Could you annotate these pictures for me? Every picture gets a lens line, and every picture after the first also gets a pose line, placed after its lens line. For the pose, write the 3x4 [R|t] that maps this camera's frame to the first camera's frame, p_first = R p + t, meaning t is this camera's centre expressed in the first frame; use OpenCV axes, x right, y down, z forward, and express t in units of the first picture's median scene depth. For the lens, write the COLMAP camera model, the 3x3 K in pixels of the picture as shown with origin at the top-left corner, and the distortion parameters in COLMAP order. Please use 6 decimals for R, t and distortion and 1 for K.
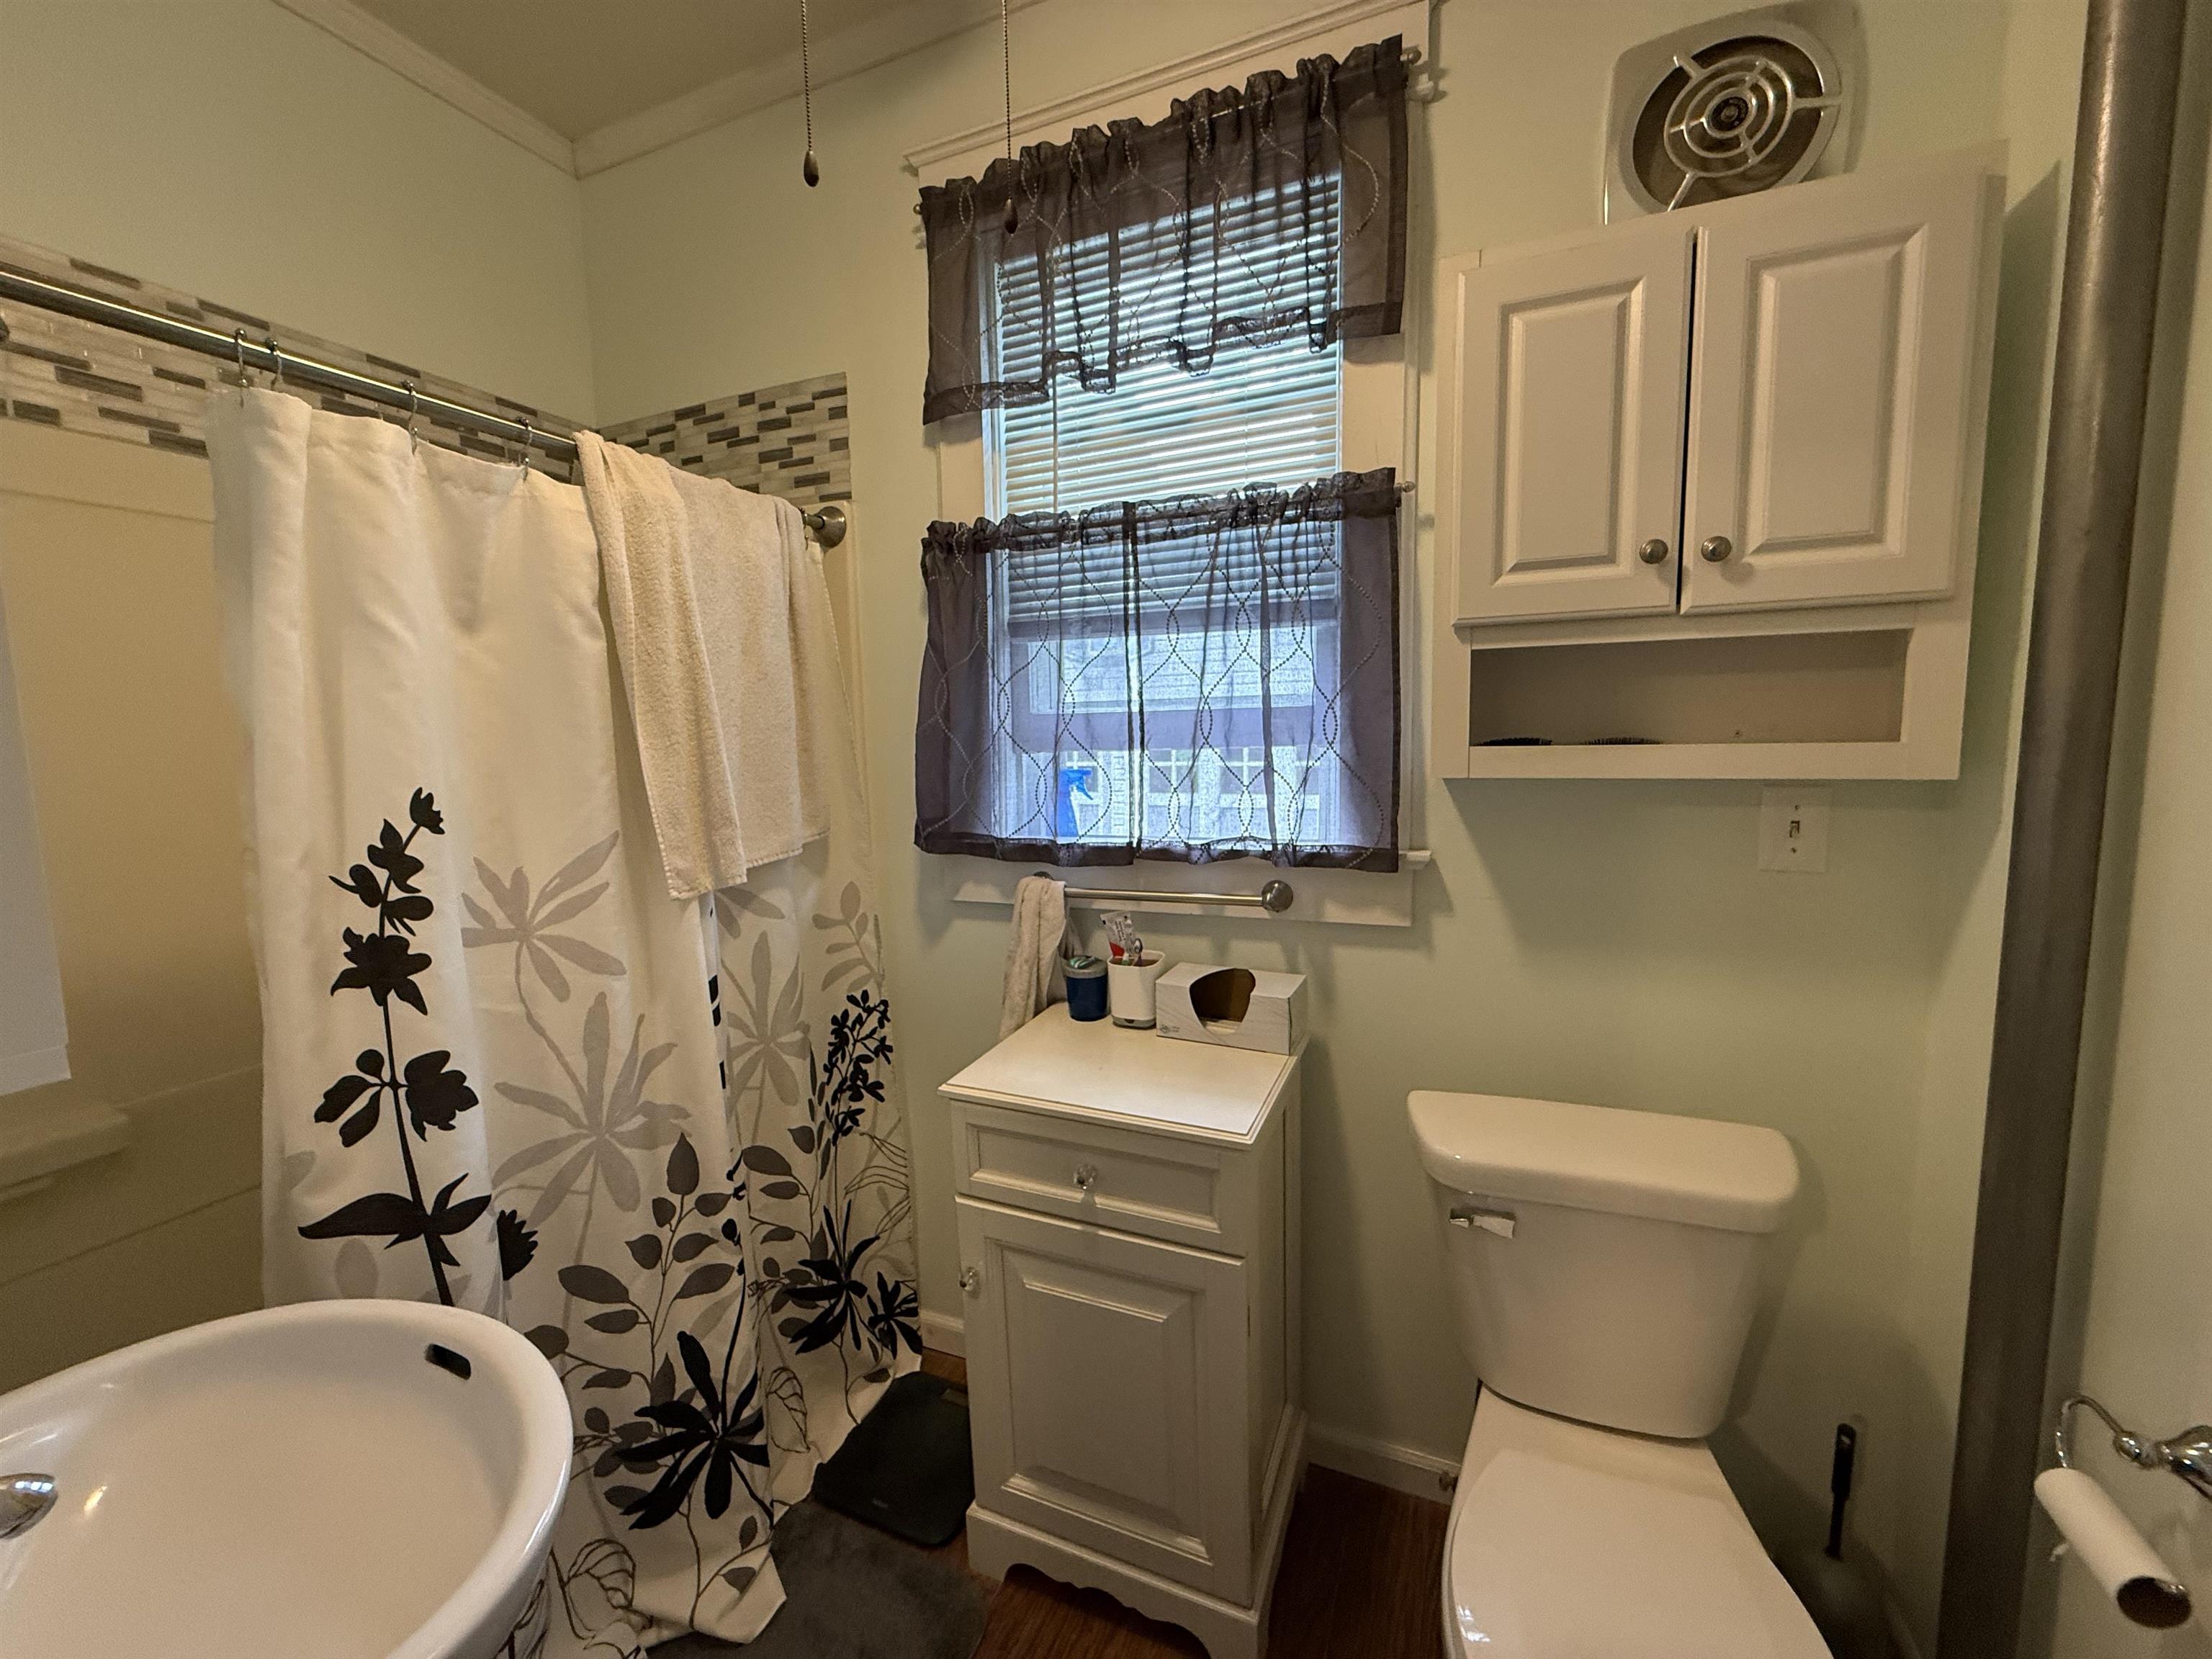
lens RADIAL K [[883.1, 0, 1100.9], [0, 883.1, 828.8], [0, 0, 1]] dist [-0.002388, 0.000636]
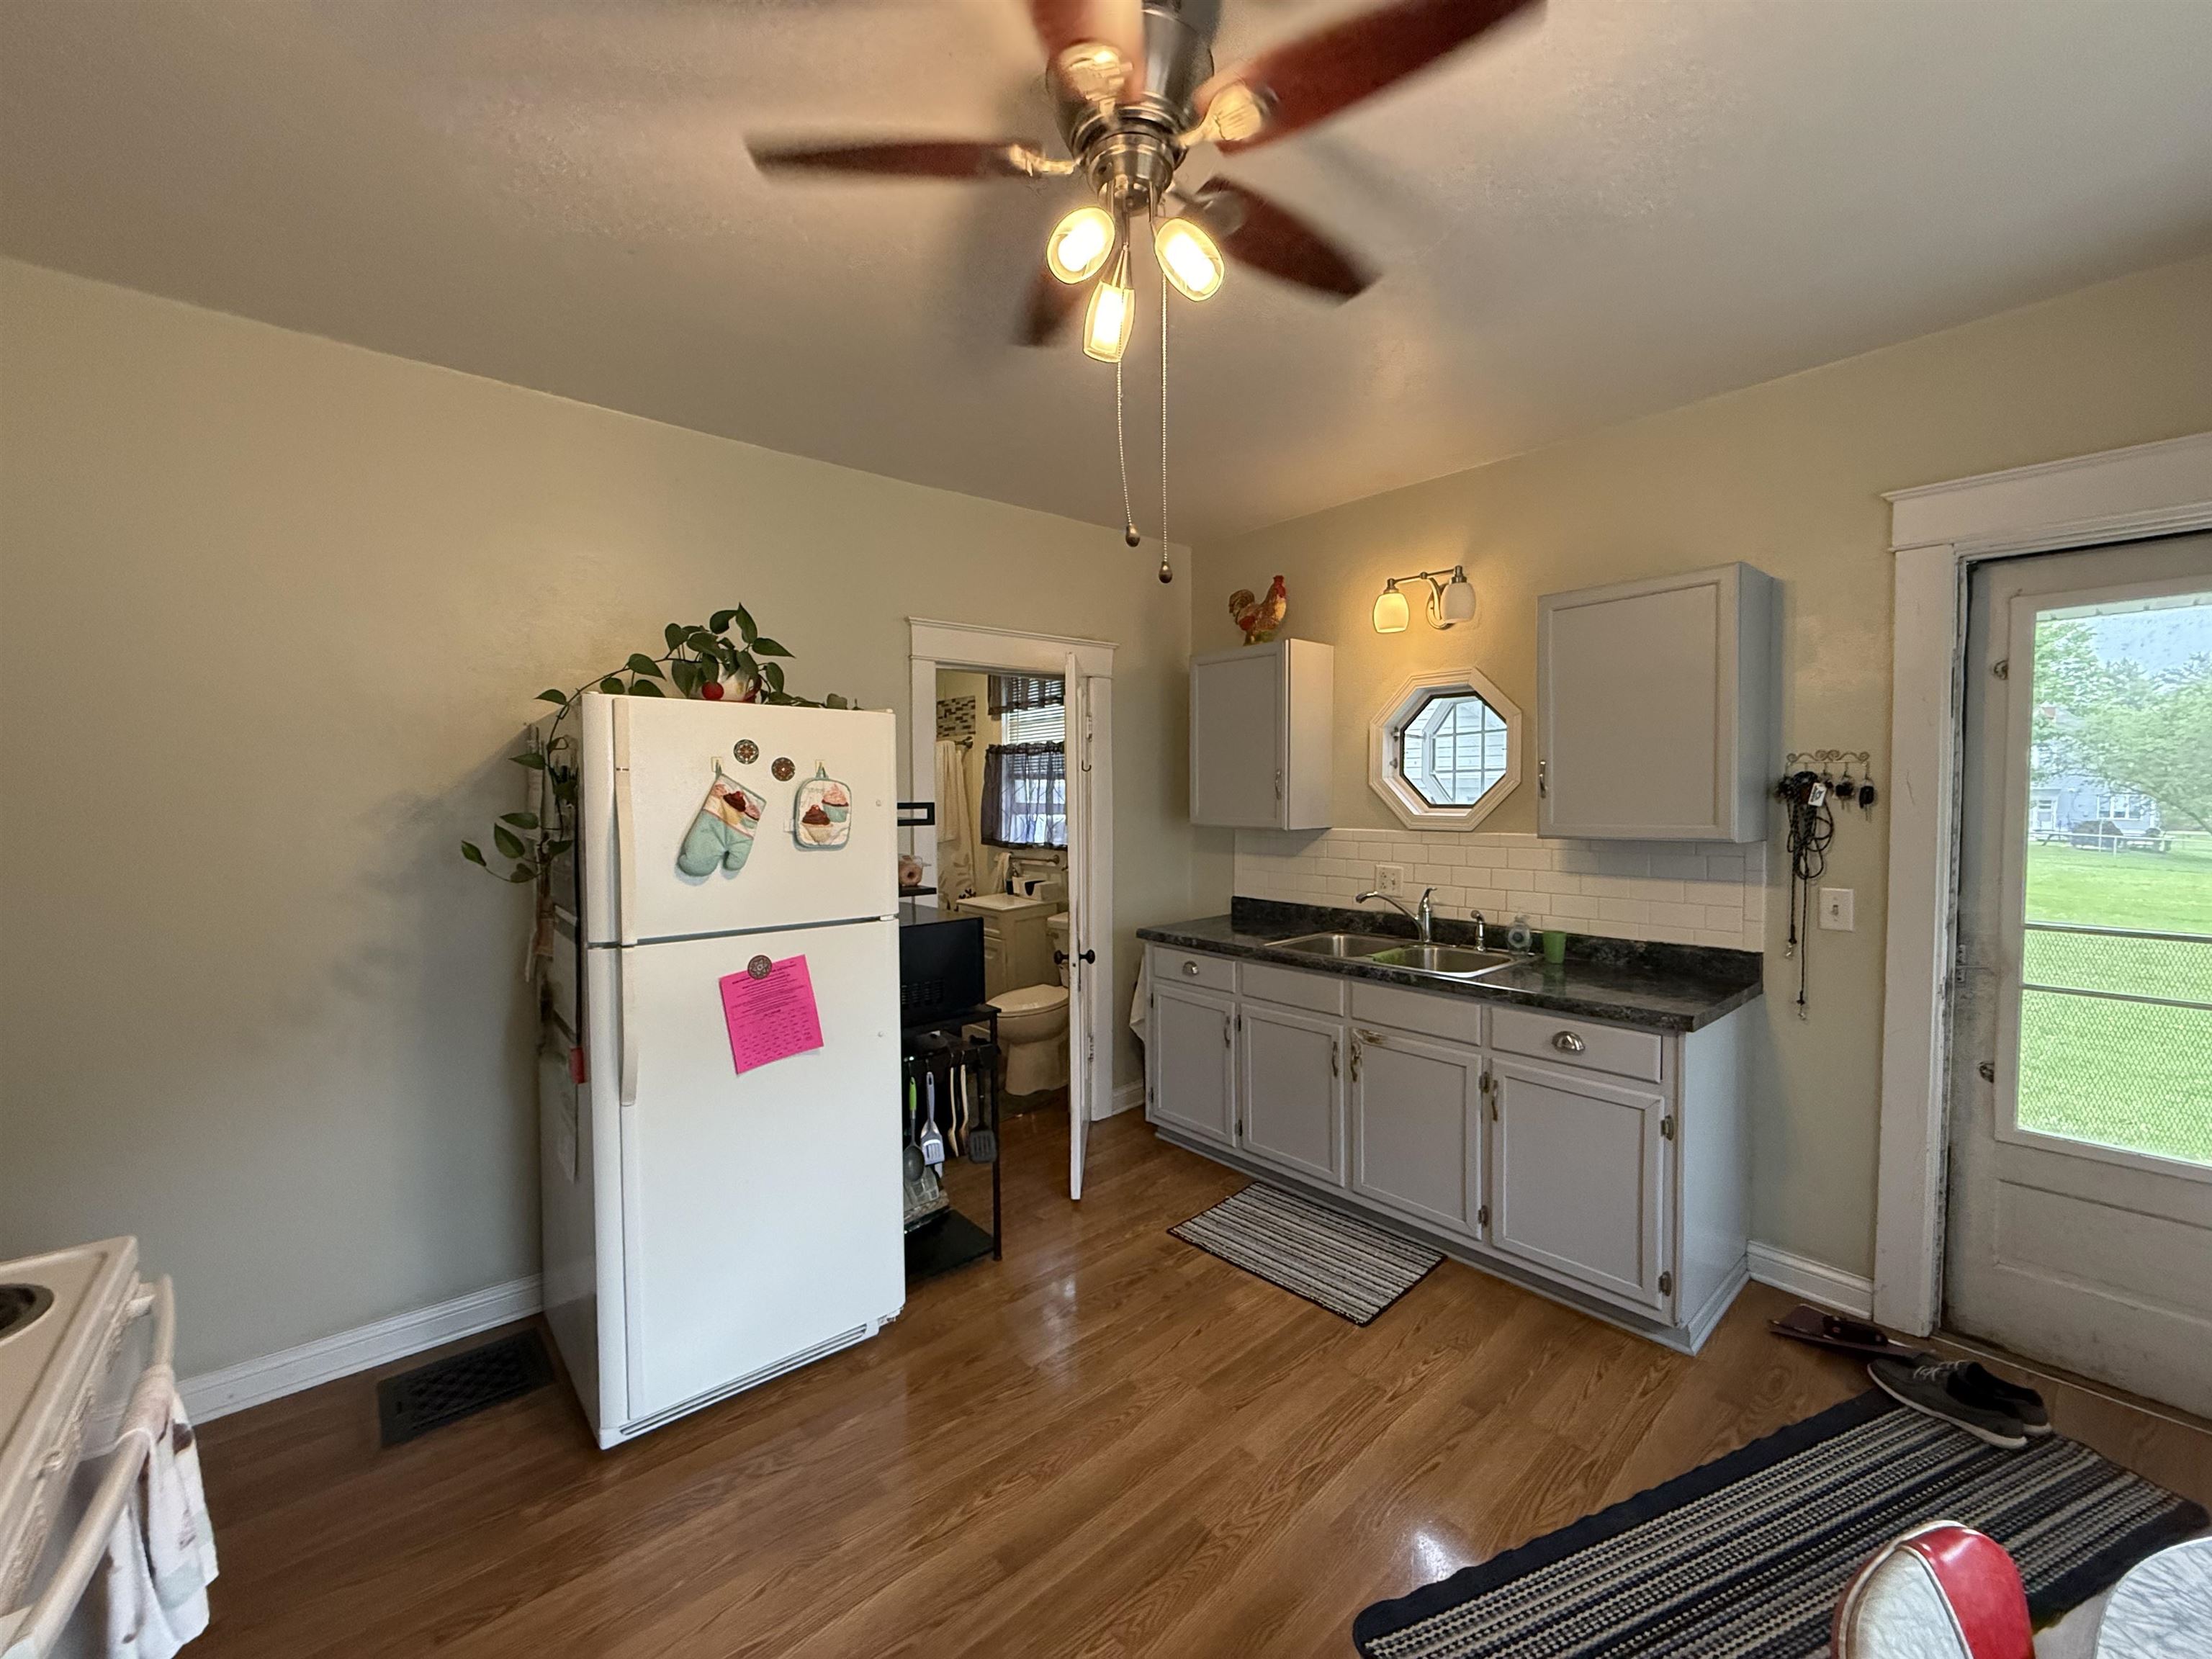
lens RADIAL K [[883.1, 0, 1100.9], [0, 883.1, 828.8], [0, 0, 1]] dist [-0.002388, 0.000636]
pose [[0.904560, 0.036545, -0.424777, 1.583297], [-0.064136, 0.996646, -0.050832, 0.107924], [0.421495, 0.073224, 0.903870, -1.766122]]
